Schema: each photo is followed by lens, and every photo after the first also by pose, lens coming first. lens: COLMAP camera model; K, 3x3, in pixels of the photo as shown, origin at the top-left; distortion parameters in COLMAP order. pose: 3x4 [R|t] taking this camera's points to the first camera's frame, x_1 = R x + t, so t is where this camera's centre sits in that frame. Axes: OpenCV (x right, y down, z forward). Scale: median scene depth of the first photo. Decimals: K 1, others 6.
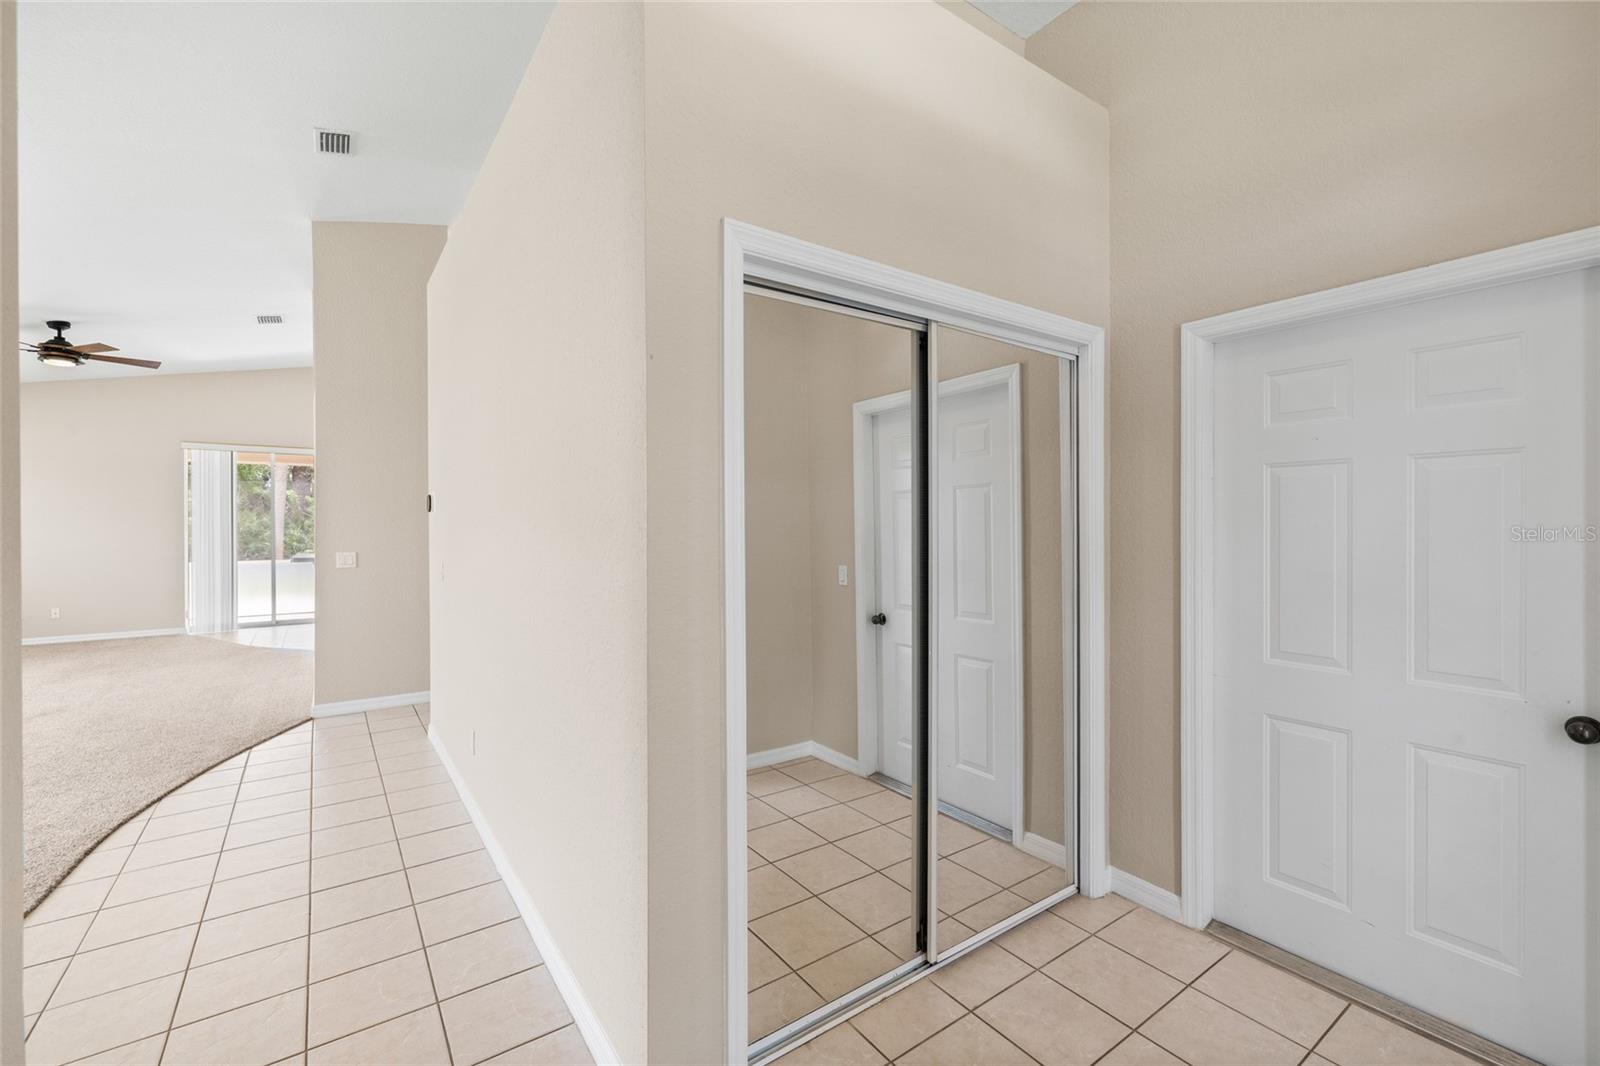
lens RADIAL K [[674.7, 0, 802.7], [0, 674.7, 526.9], [0, 0, 1]] dist [0.001170, 0.000568]
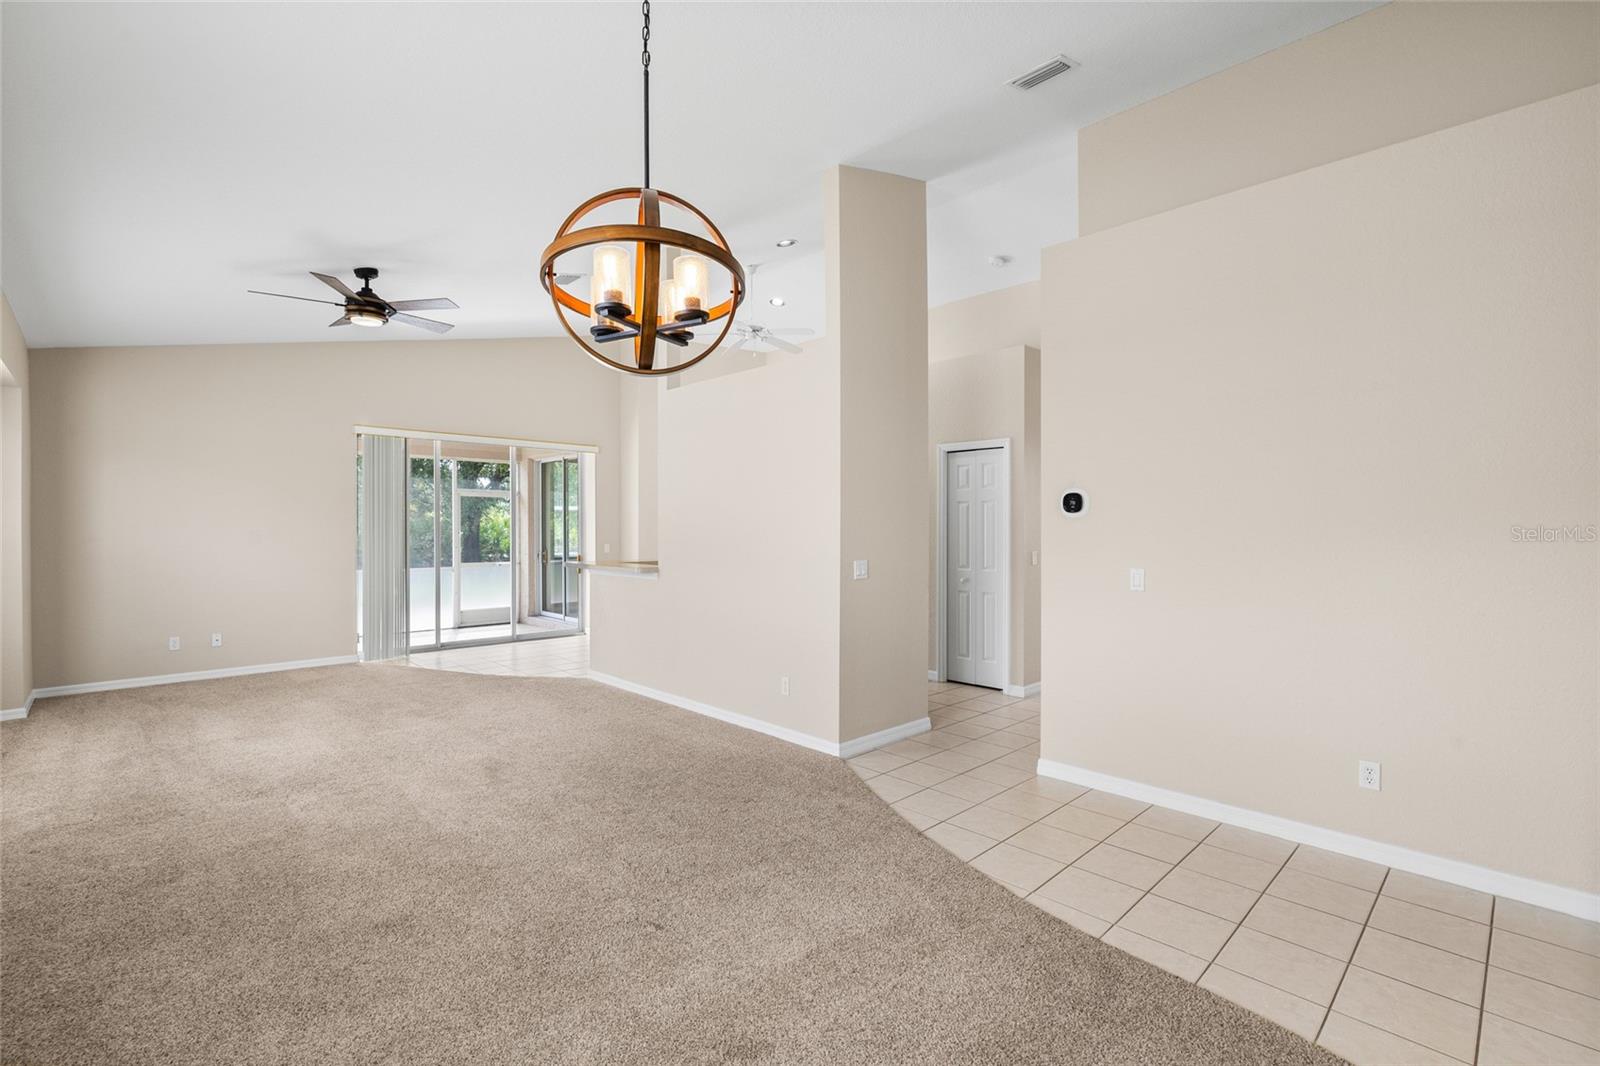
lens RADIAL K [[718.0, 0, 800.0], [0, 718.0, 533.0], [0, 0, 1]] dist [-0.007517, 0.000117]
pose [[0.989323, -0.002986, 0.145710, -0.321580], [0.002395, 0.999988, 0.004227, 0.000803], [-0.145721, -0.003832, 0.989318, 0.045729]]
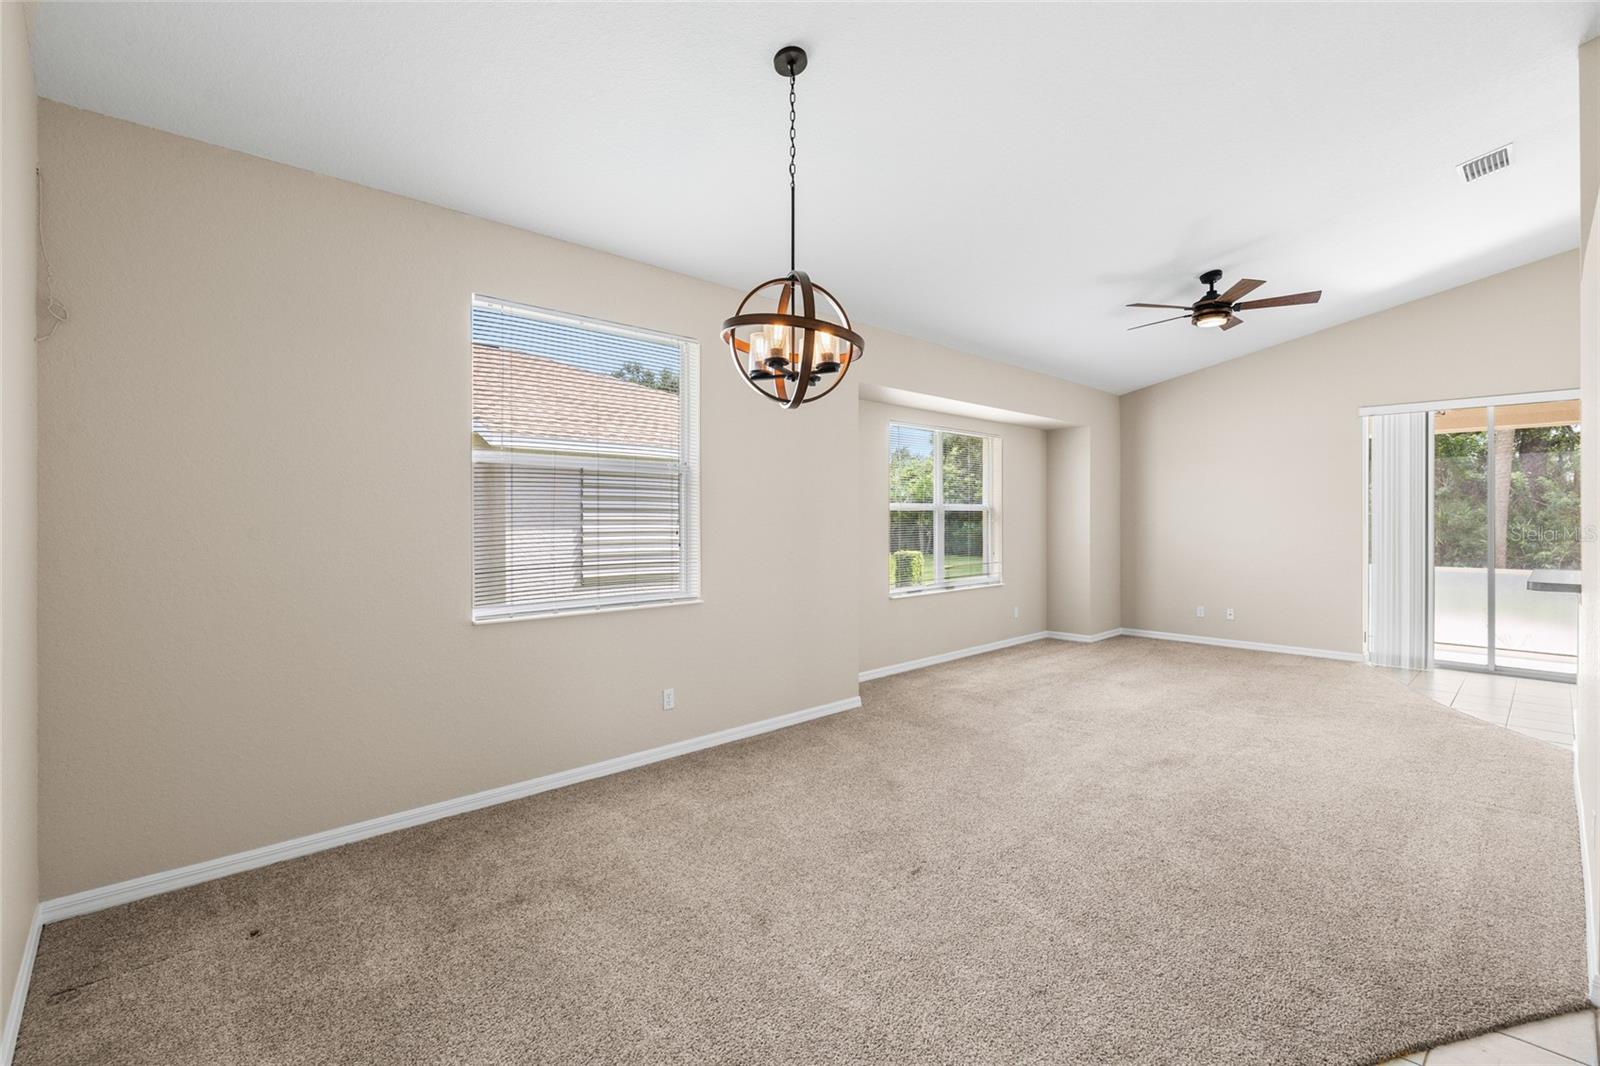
lens RADIAL K [[713.8, 0, 798.9], [0, 713.8, 520.1], [0, 0, 1]] dist [-0.001343, 0.000261]
pose [[0.134127, 0.003911, -0.990956, -0.132363], [-0.003025, 0.999989, 0.003537, -0.000442], [0.990960, 0.002523, 0.134137, 0.169492]]
